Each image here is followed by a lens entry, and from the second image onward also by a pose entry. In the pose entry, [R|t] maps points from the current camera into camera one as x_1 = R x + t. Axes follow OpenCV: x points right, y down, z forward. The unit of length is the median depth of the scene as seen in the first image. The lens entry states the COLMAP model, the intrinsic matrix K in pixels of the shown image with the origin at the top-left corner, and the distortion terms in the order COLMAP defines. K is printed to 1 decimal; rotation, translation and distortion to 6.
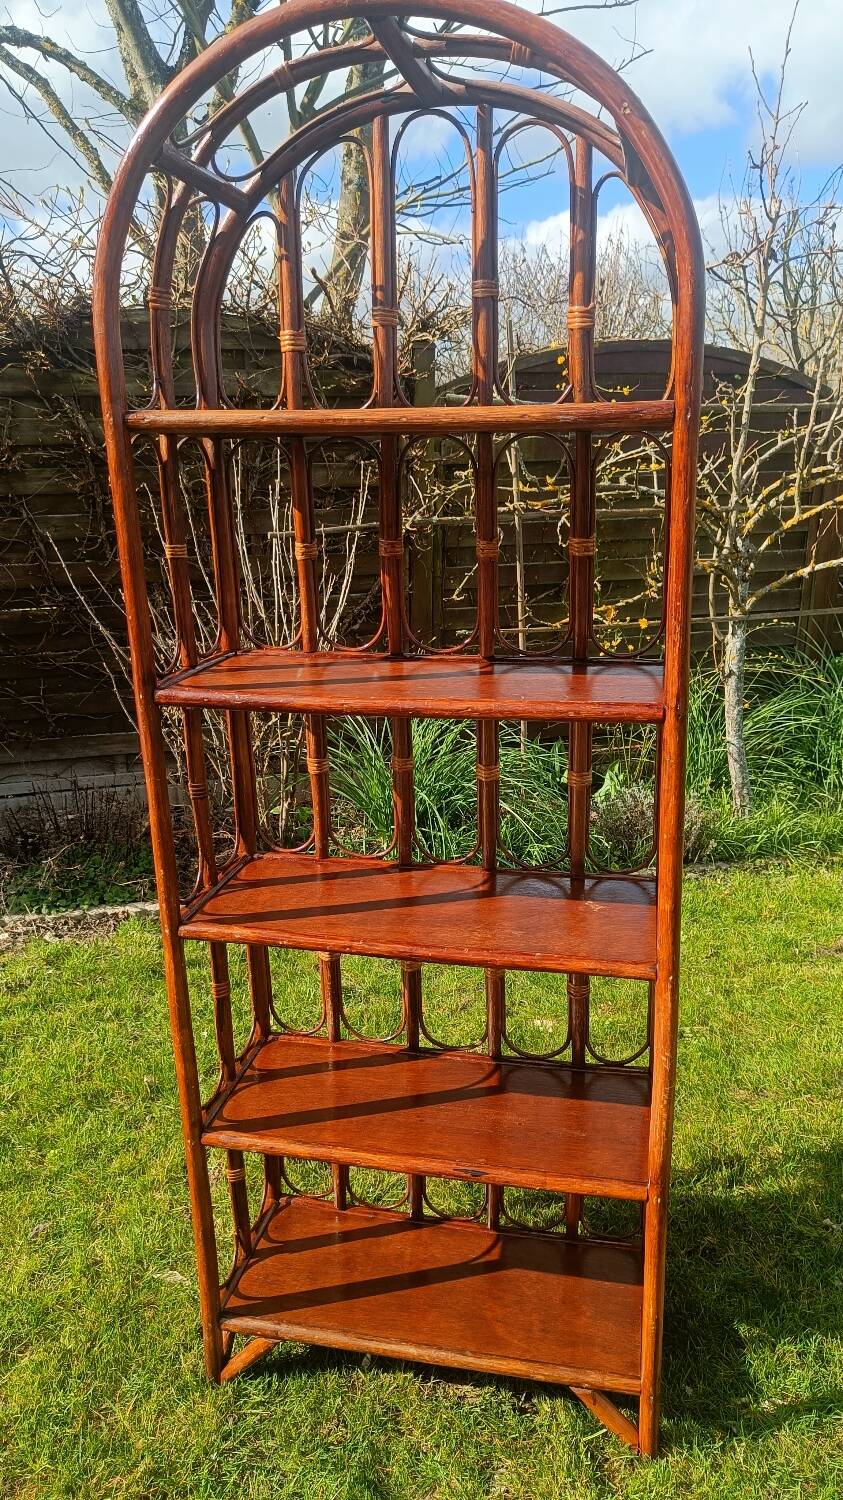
lens RADIAL K [[1045.4, 0, 425.4], [0, 1045.4, 781.3], [0, 0, 1]] dist [0.008680, -0.004120]
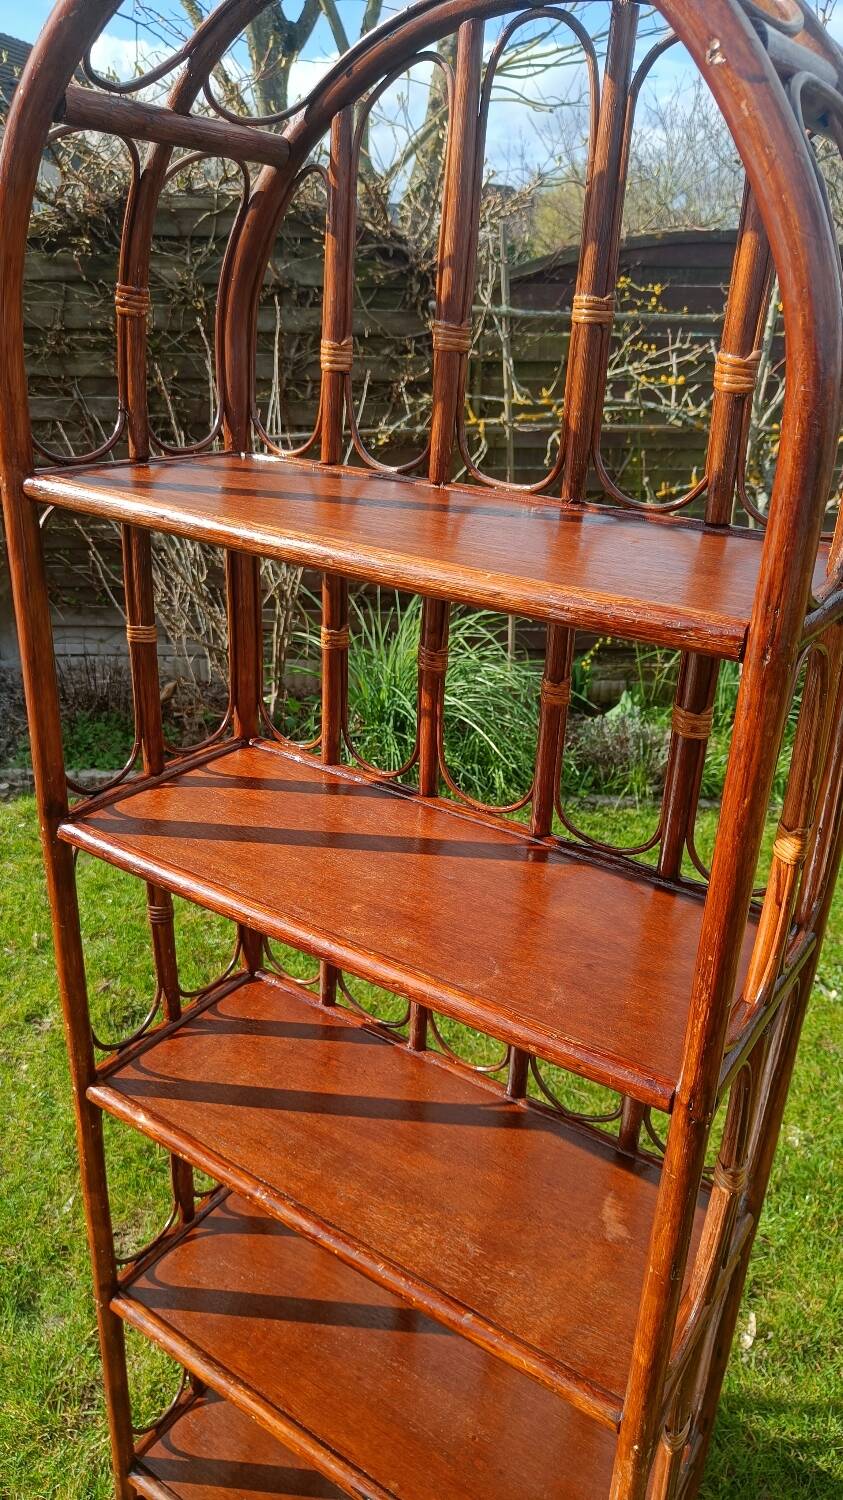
lens RADIAL K [[1045.4, 0, 405.3], [0, 1045.4, 765.9], [0, 0, 1]] dist [0.008680, -0.004120]
pose [[0.971344, 0.124049, -0.202735, 0.213292], [-0.098376, 0.986333, 0.132175, -0.057866], [0.216361, -0.108443, 0.970272, -0.004357]]
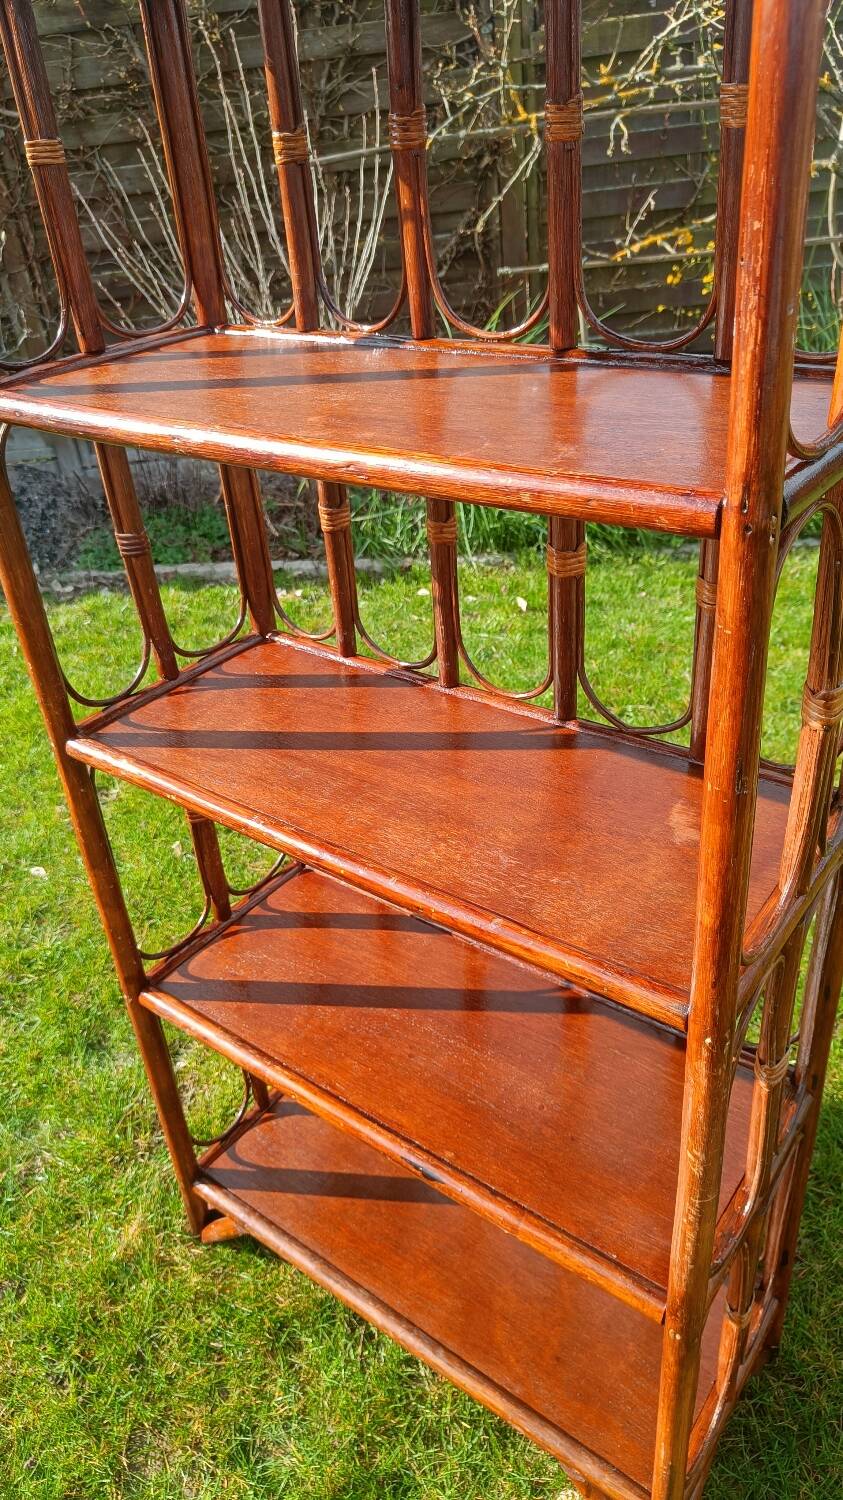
lens RADIAL K [[1045.4, 0, 406.9], [0, 1045.4, 738.3], [0, 0, 1]] dist [0.008680, -0.004120]
pose [[0.954031, 0.076659, -0.289738, 0.232043], [-0.000459, 0.967107, 0.254368, 0.015482], [0.299708, -0.242542, 0.922686, 0.042720]]
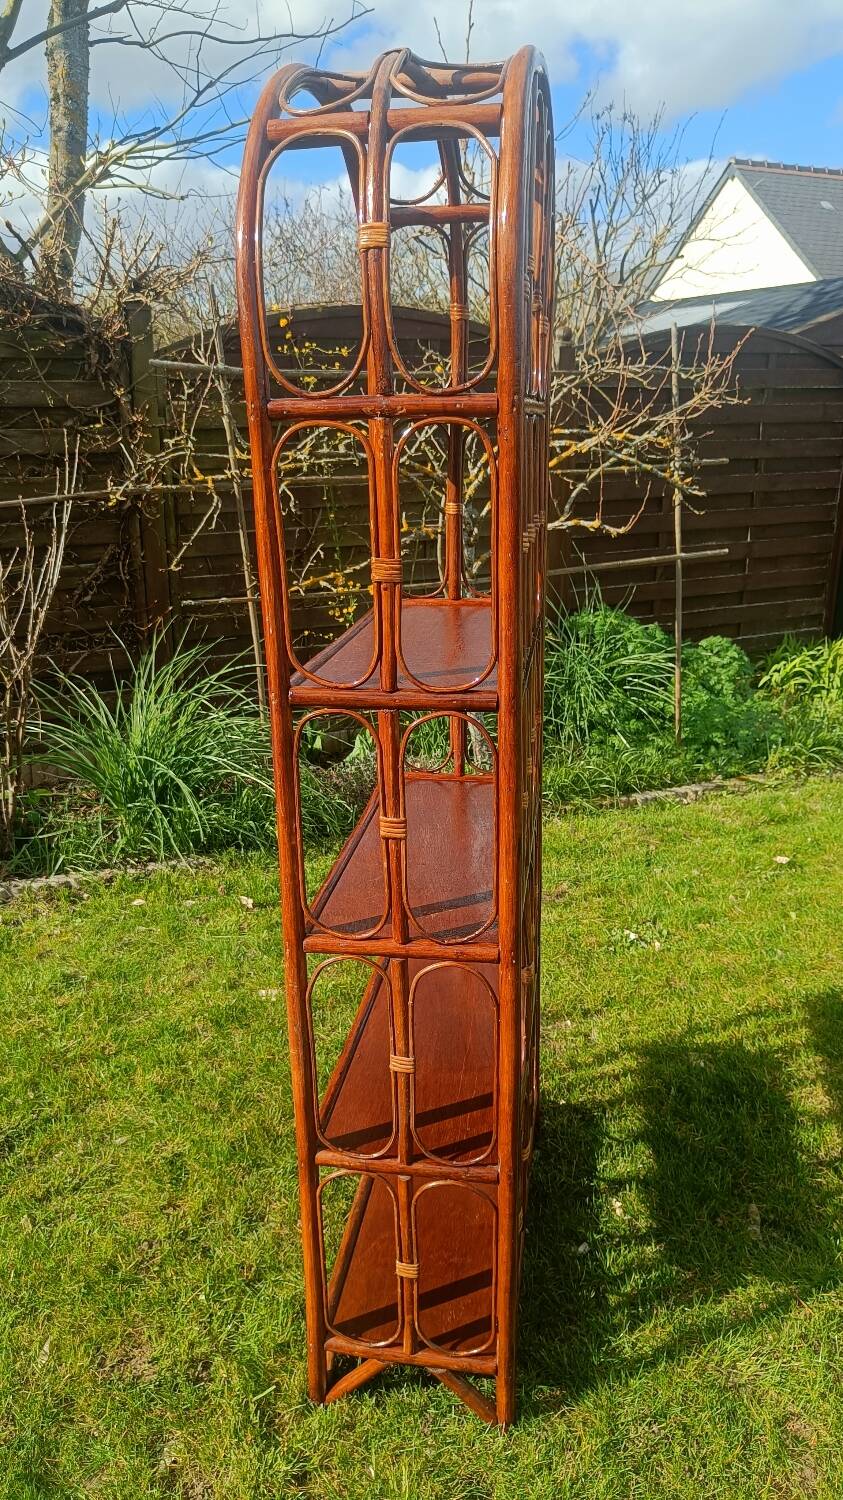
lens RADIAL K [[1045.4, 0, 422.0], [0, 1045.4, 771.9], [0, 0, 1]] dist [0.008680, -0.004120]
pose [[0.982688, -0.056072, 0.176577, 0.065044], [0.051110, 0.998163, 0.032533, -0.004498], [-0.178077, -0.022945, 0.983749, -0.010811]]
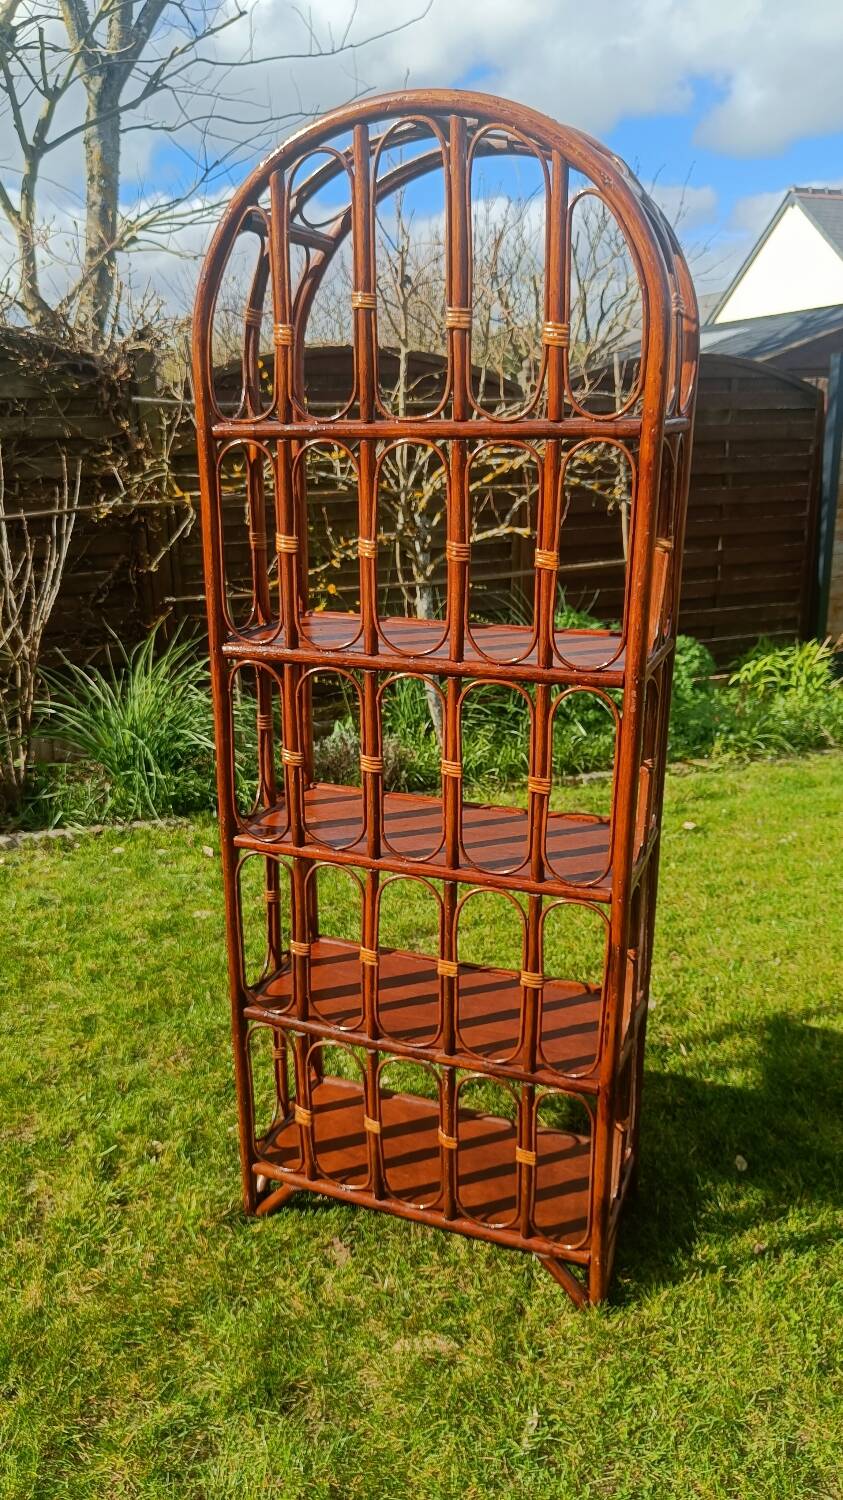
lens RADIAL K [[1045.4, 0, 425.0], [0, 1045.4, 759.5], [0, 0, 1]] dist [0.008680, -0.004120]
pose [[0.994318, -0.044104, 0.096880, 0.184394], [0.044952, 0.998967, -0.006586, 0.051040], [-0.096489, 0.010903, 0.995274, -0.170961]]
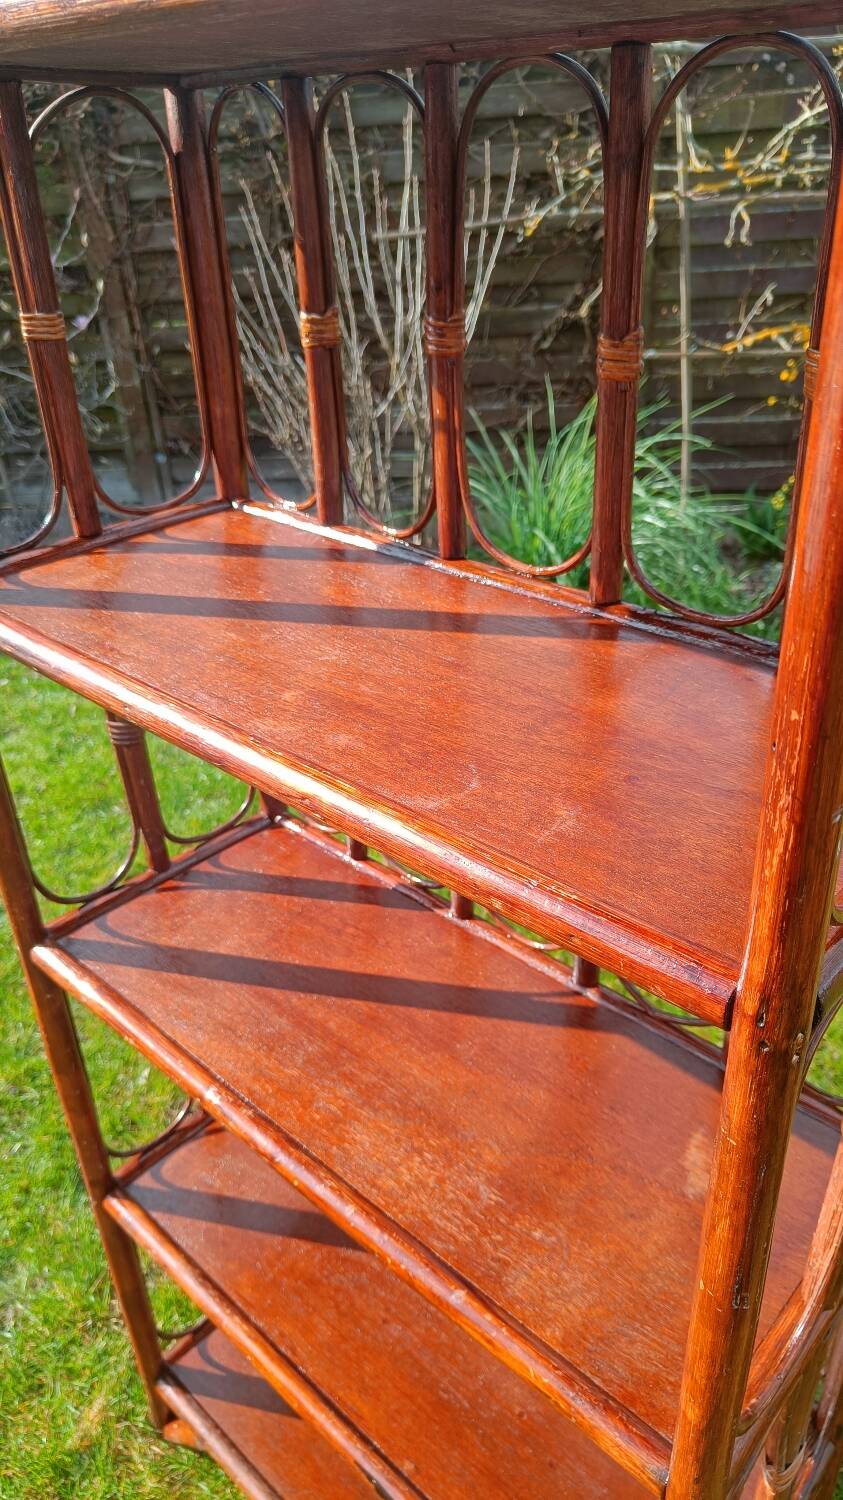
lens RADIAL K [[1045.4, 0, 426.1], [0, 1045.4, 771.2], [0, 0, 1]] dist [0.008680, -0.004120]
pose [[0.925330, 0.158177, -0.344592, 0.233197], [-0.068881, 0.963831, 0.257458, -0.023421], [0.372853, -0.214498, 0.902758, 0.086647]]
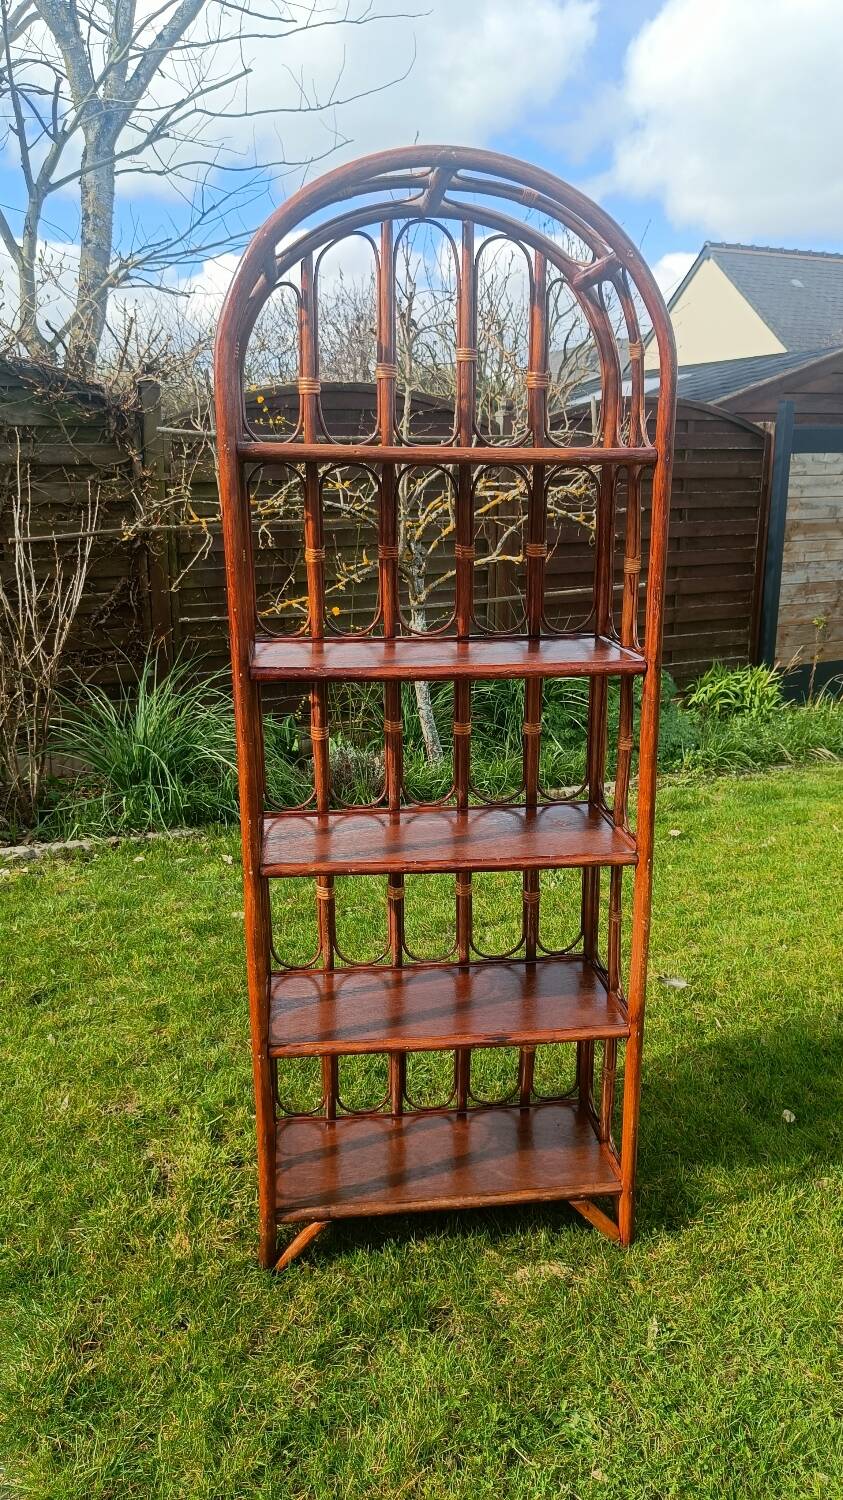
lens RADIAL K [[1045.4, 0, 416.4], [0, 1045.4, 749.4], [0, 0, 1]] dist [0.008680, -0.004120]
pose [[0.984693, -0.041122, 0.169375, 0.083408], [0.048803, 0.997949, -0.041433, 0.066198], [-0.167324, 0.049065, 0.984680, -0.216973]]
